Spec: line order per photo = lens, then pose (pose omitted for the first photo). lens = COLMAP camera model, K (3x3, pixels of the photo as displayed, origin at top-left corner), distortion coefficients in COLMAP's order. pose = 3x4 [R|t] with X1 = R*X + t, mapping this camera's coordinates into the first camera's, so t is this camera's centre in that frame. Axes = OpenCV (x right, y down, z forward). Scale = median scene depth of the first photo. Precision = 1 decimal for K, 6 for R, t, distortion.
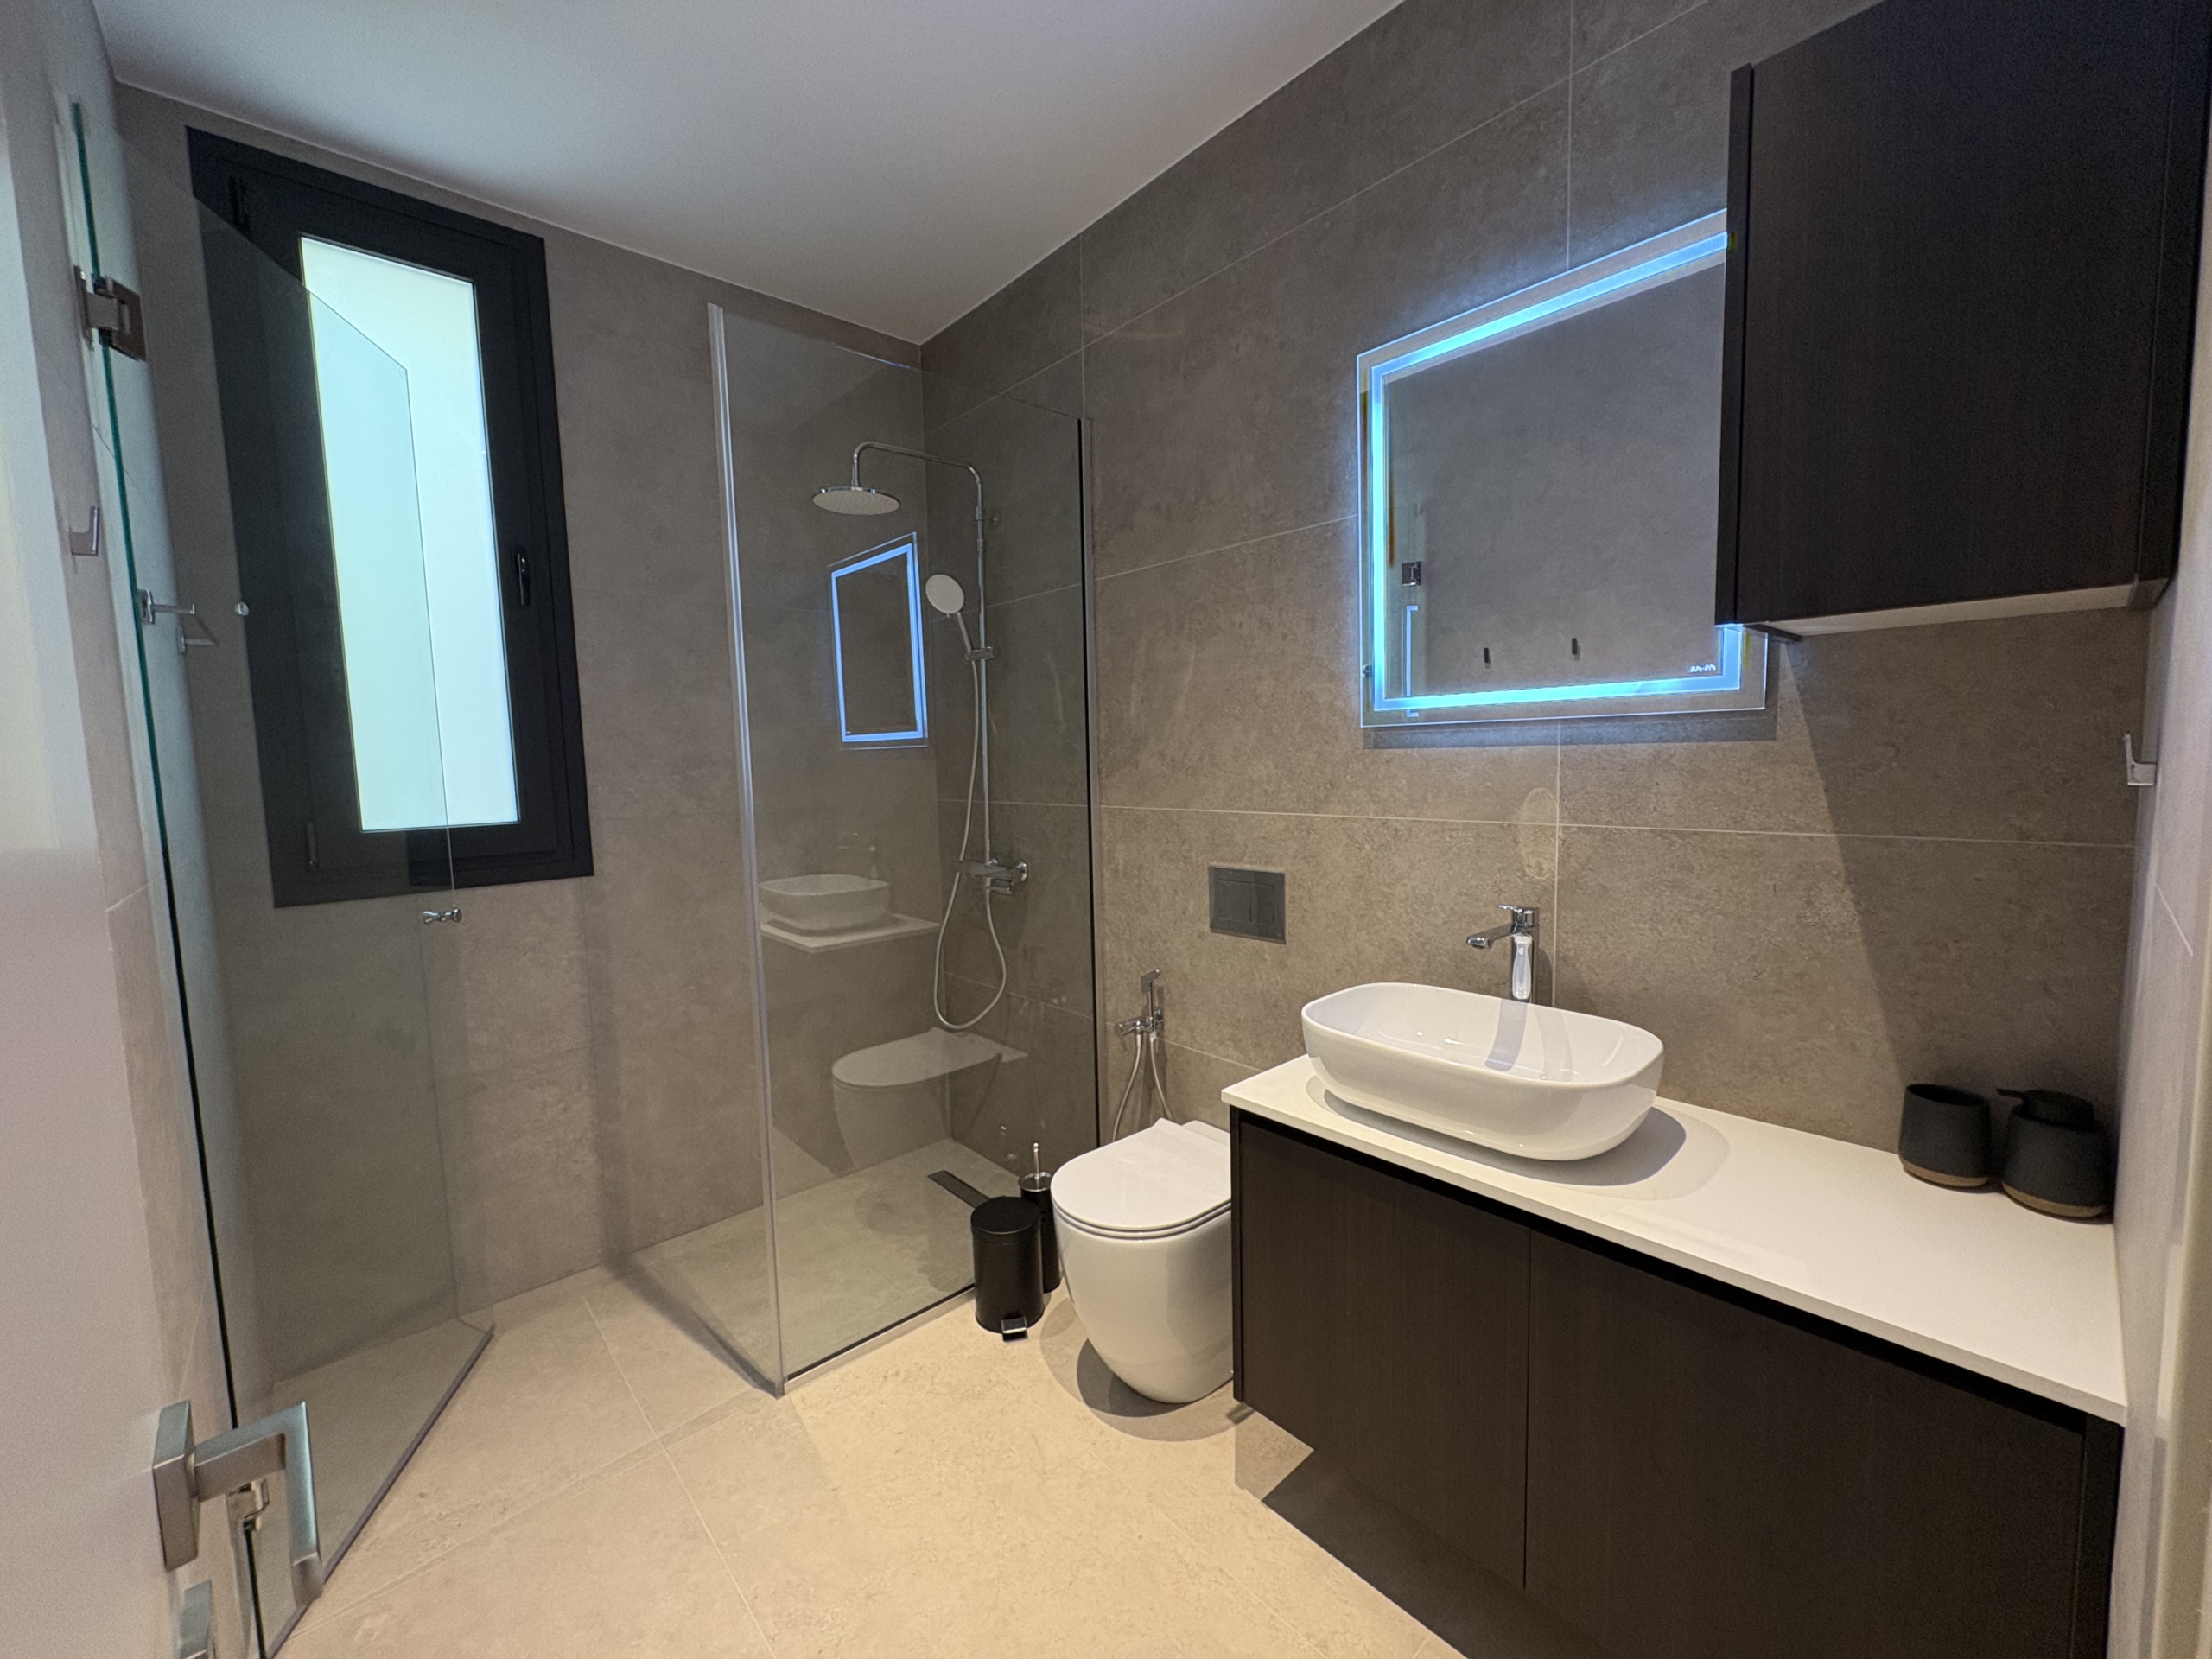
lens RADIAL K [[881.9, 0, 1105.0], [0, 881.9, 833.4], [0, 0, 1]] dist [0.000050, 0.000970]
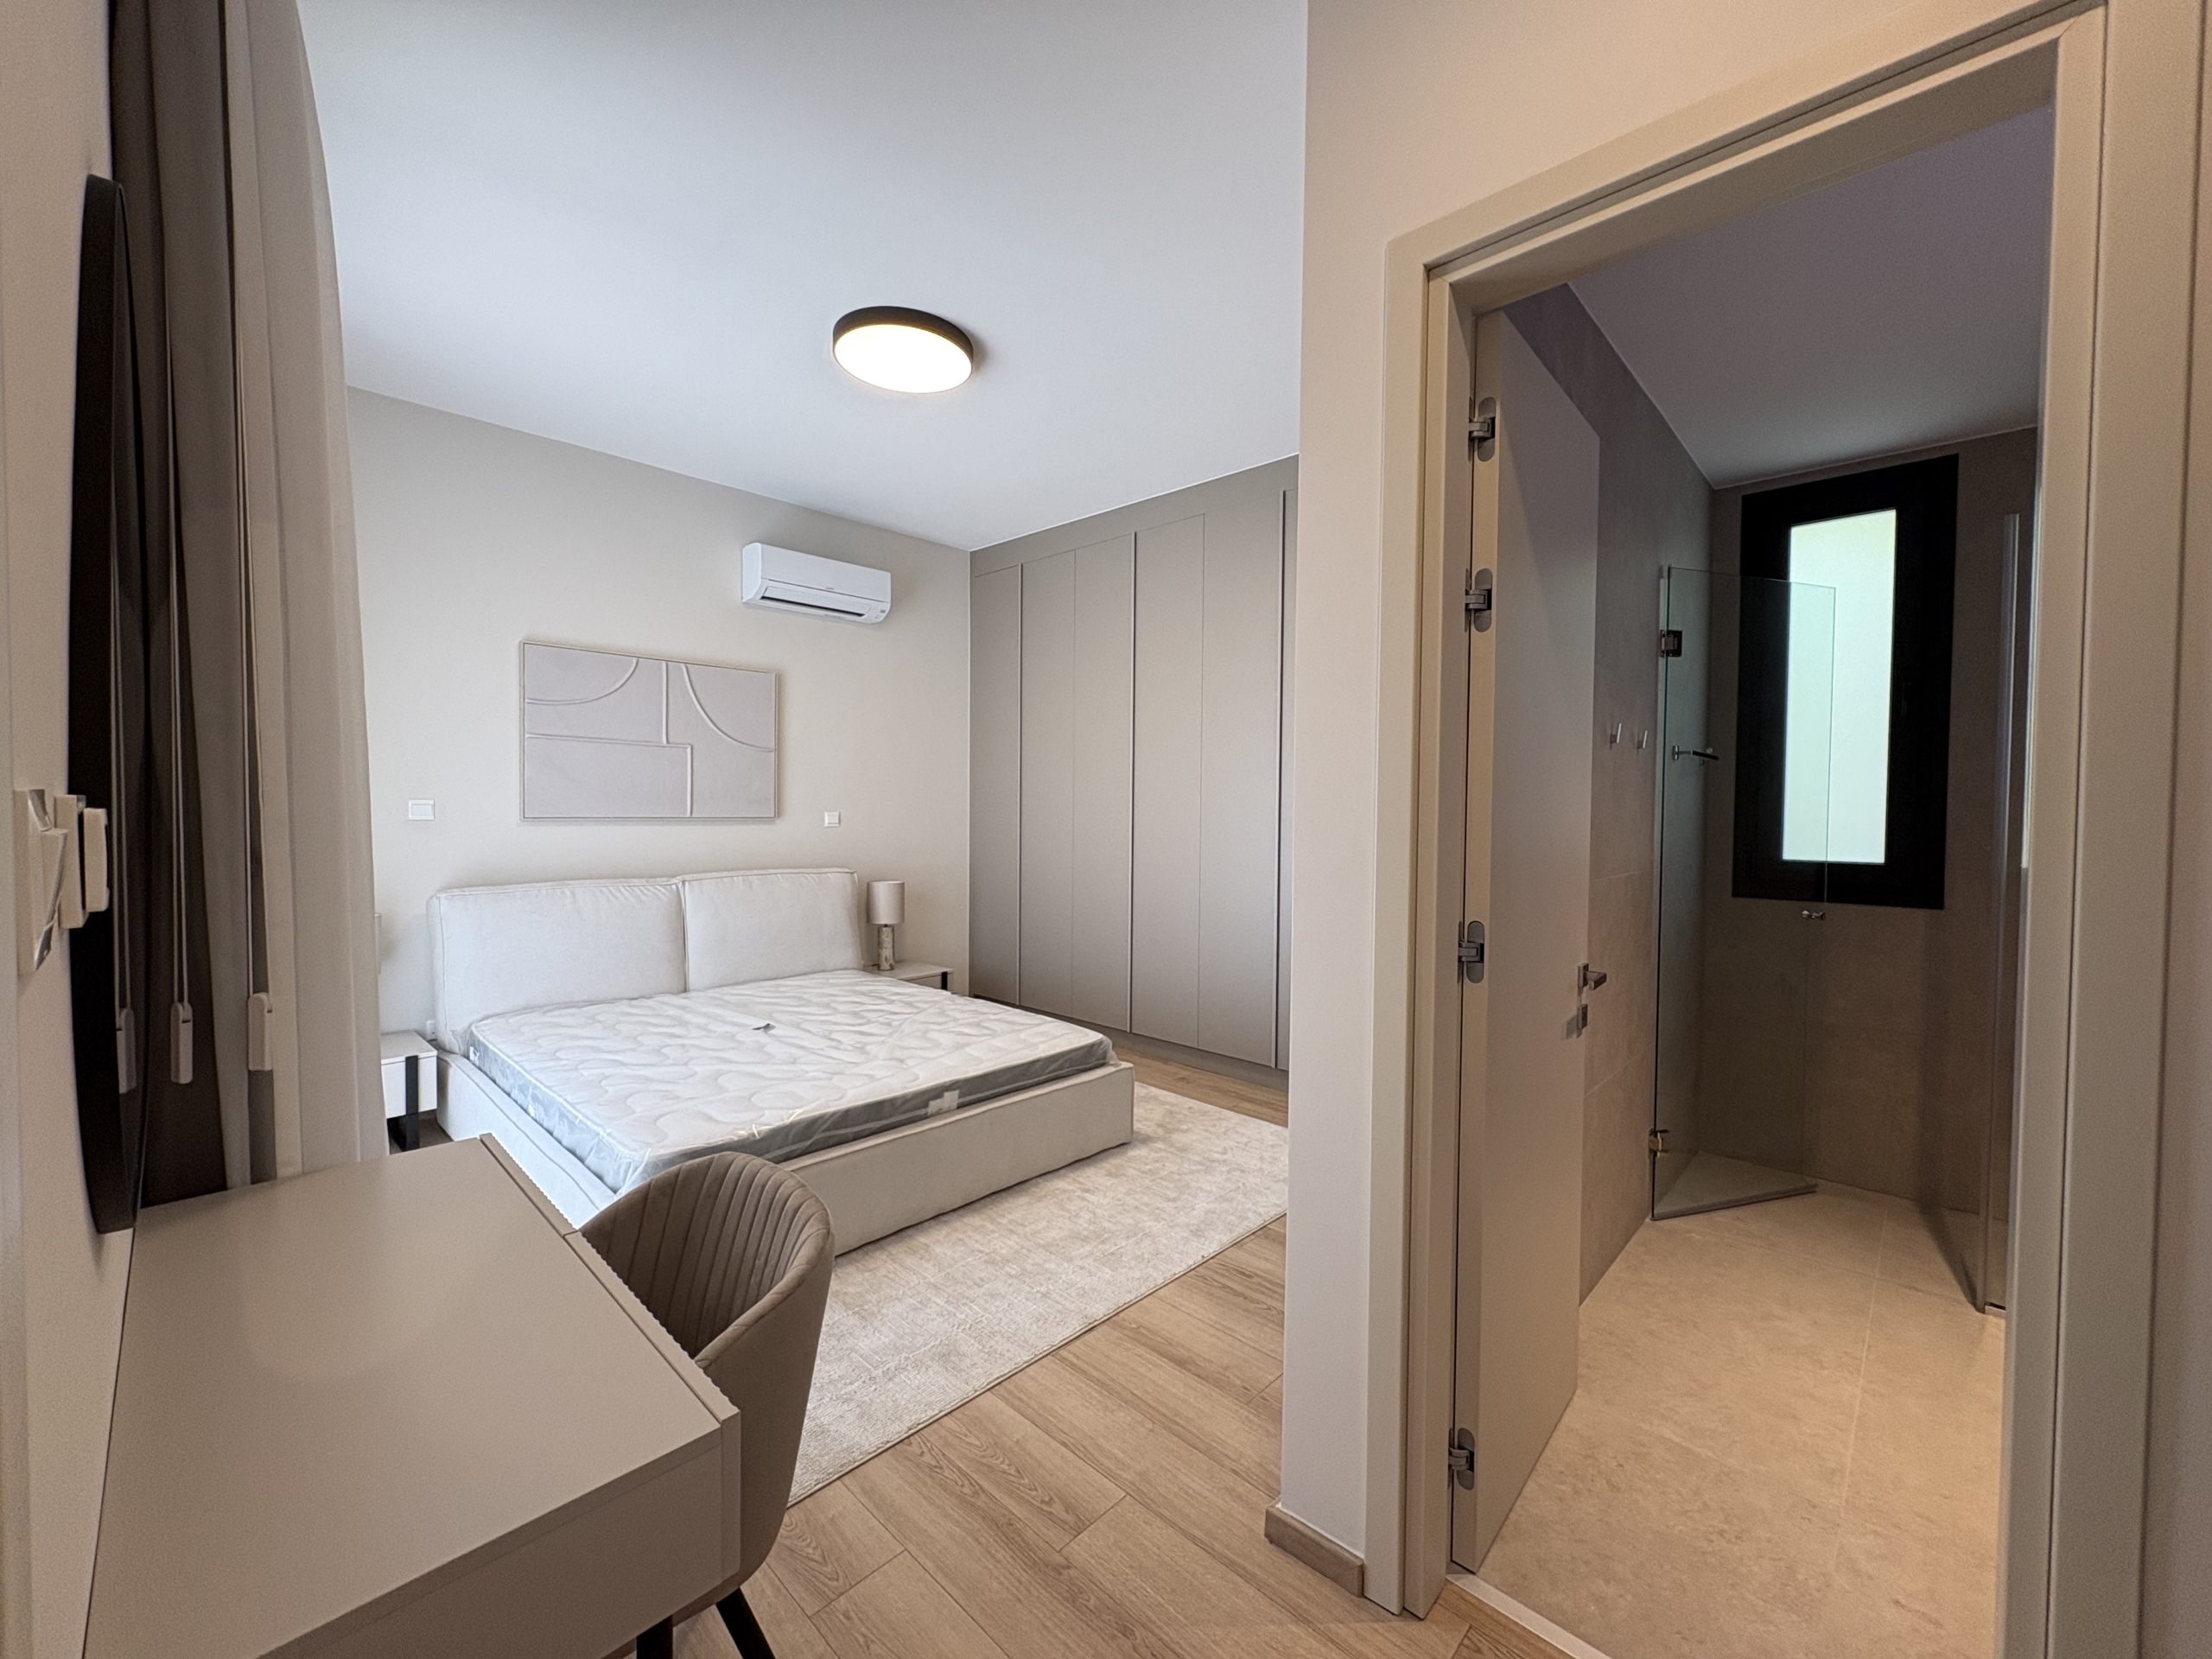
lens RADIAL K [[881.9, 0, 1121.5], [0, 881.9, 815.9], [0, 0, 1]] dist [0.000050, 0.000970]
pose [[0.101483, 0.047640, -0.993696, 0.652735], [-0.091540, 0.995062, 0.038357, -0.032307], [0.990617, 0.087070, 0.105343, -0.403863]]
